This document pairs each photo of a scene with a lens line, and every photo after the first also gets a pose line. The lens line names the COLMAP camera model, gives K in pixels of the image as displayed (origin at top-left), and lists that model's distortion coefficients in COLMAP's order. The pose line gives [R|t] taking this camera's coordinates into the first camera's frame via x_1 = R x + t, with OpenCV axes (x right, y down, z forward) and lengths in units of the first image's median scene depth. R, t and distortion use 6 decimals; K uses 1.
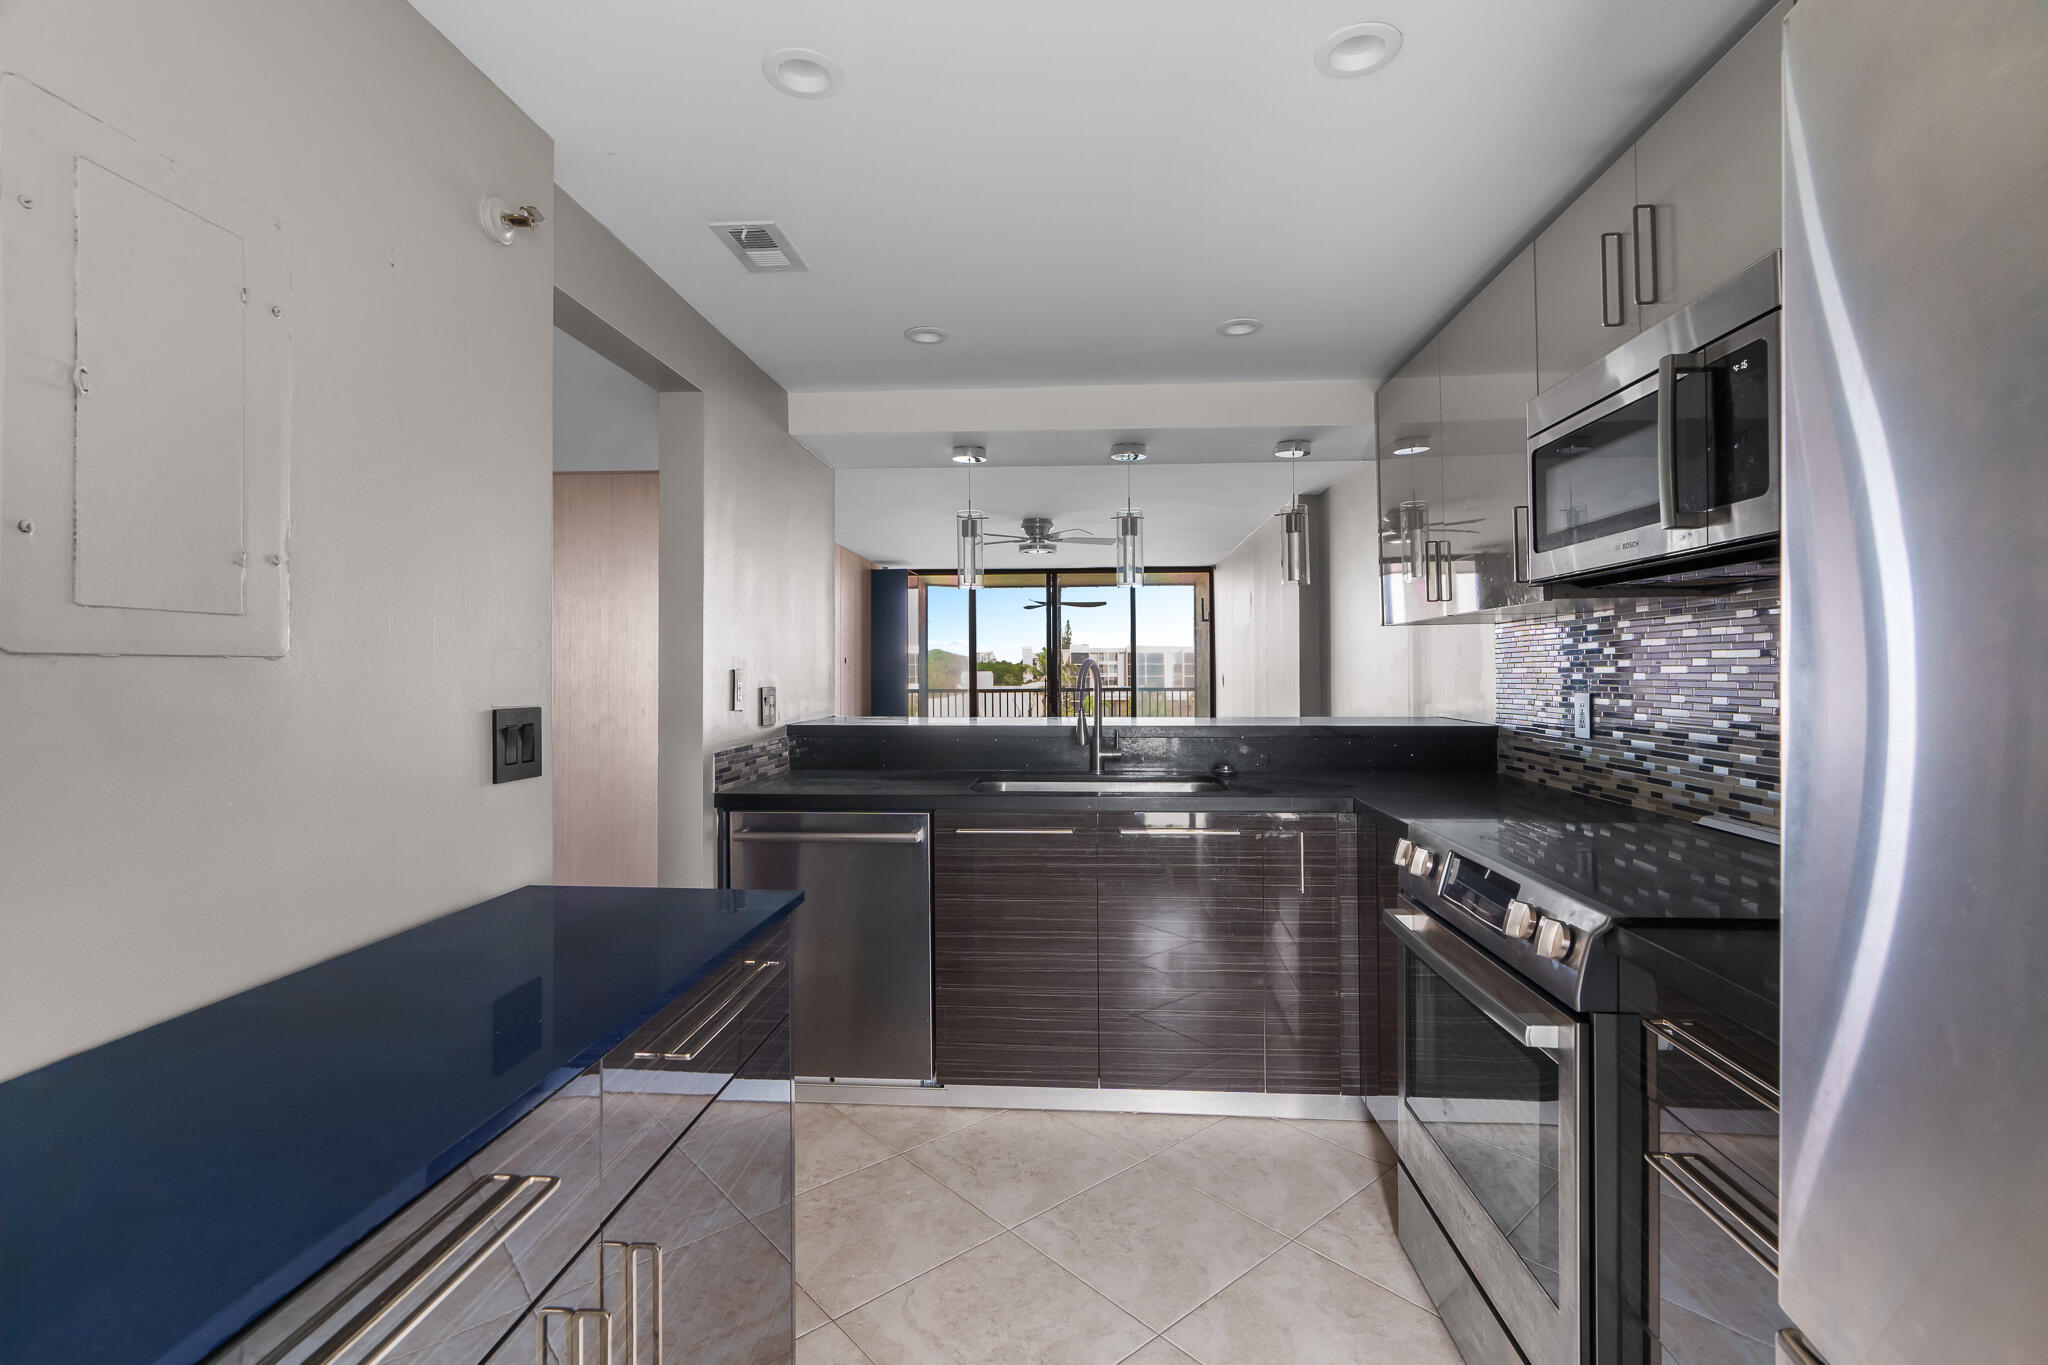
lens RADIAL K [[907.6, 0, 1019.1], [0, 907.6, 662.6], [0, 0, 1]] dist [-0.013162, 0.000635]
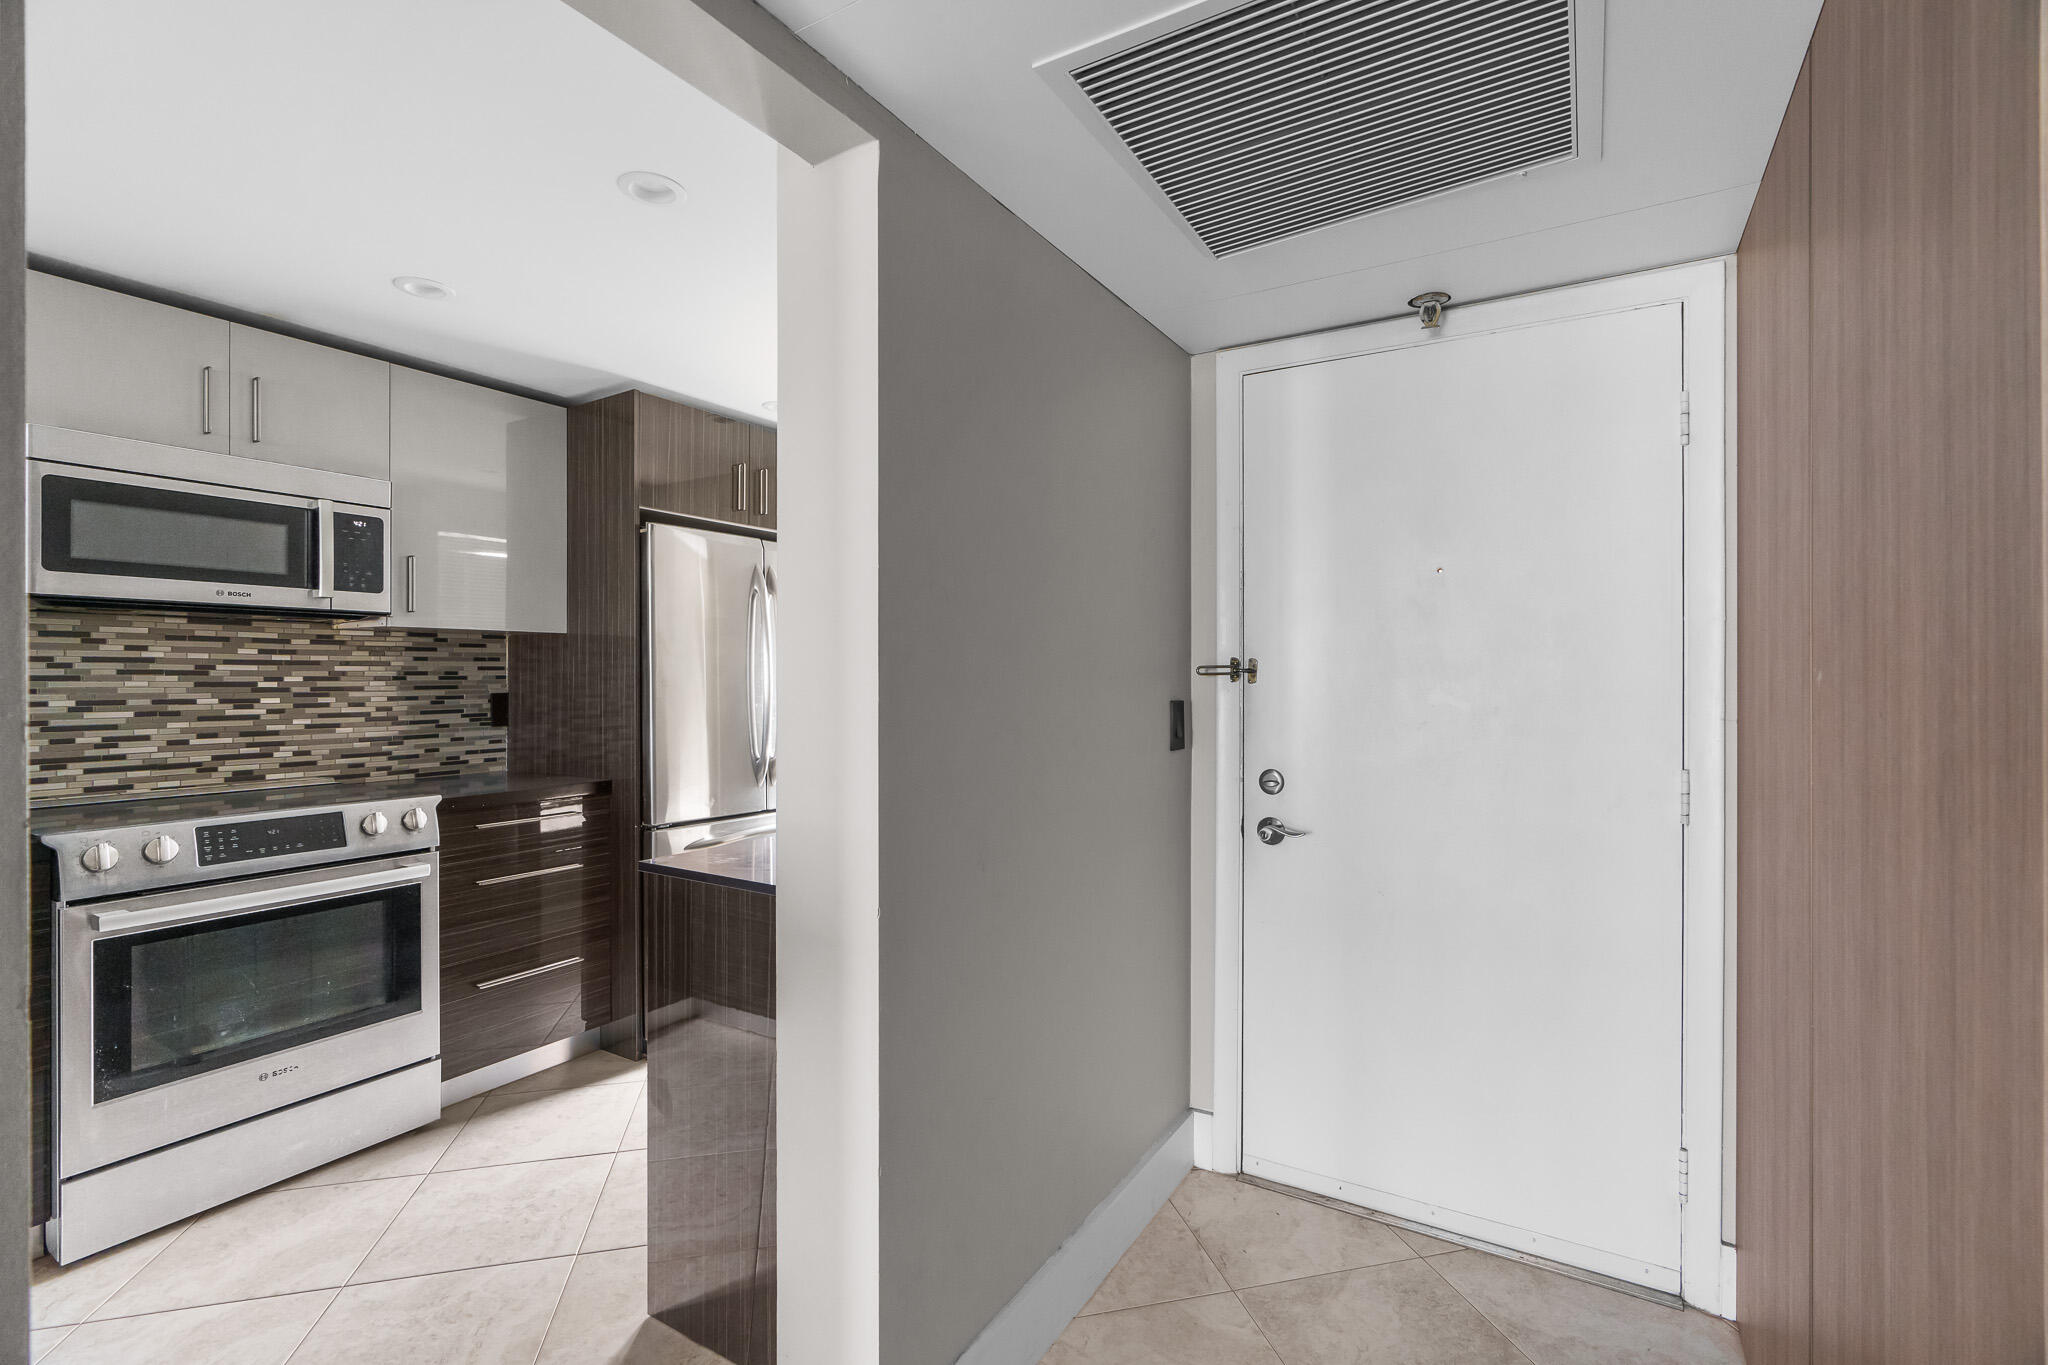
lens RADIAL K [[907.6, 0, 1025.9], [0, 907.6, 681.7], [0, 0, 1]] dist [-0.013162, 0.000635]
pose [[-0.887539, -0.000768, 0.460732, -0.636463], [-0.000702, 1.000000, 0.000314, 0.007539], [-0.460732, -0.000045, -0.887539, 0.938933]]
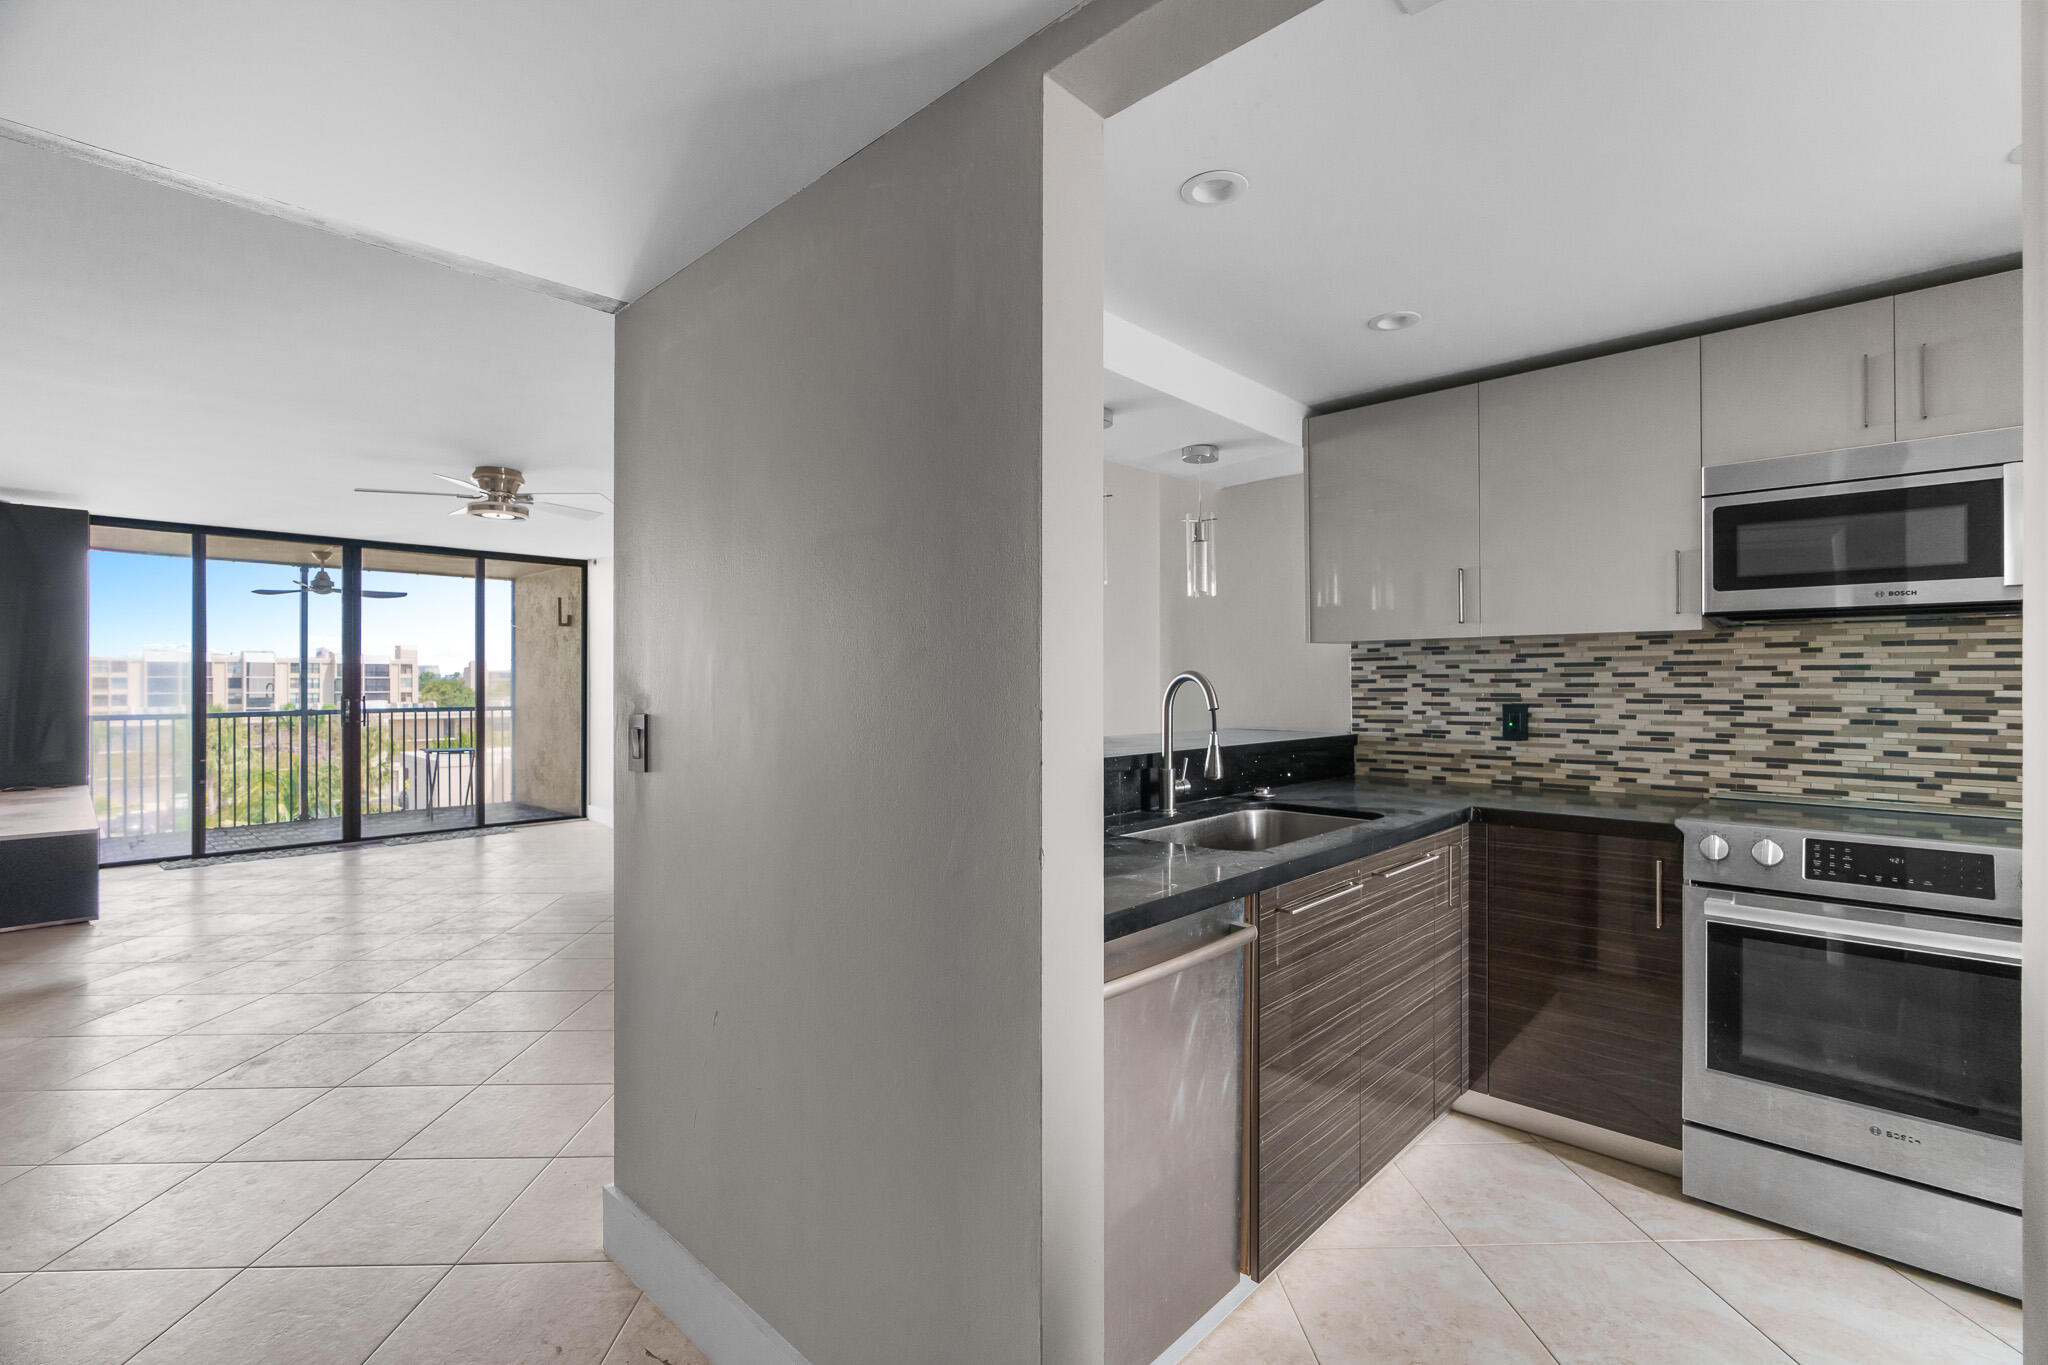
lens RADIAL K [[907.6, 0, 1021.5], [0, 907.6, 679.8], [0, 0, 1]] dist [-0.013162, 0.000635]
pose [[0.648440, 0.005358, 0.761247, -0.652347], [-0.007808, 0.999969, -0.000388, 0.006020], [-0.761226, -0.005693, 0.648462, 0.618129]]
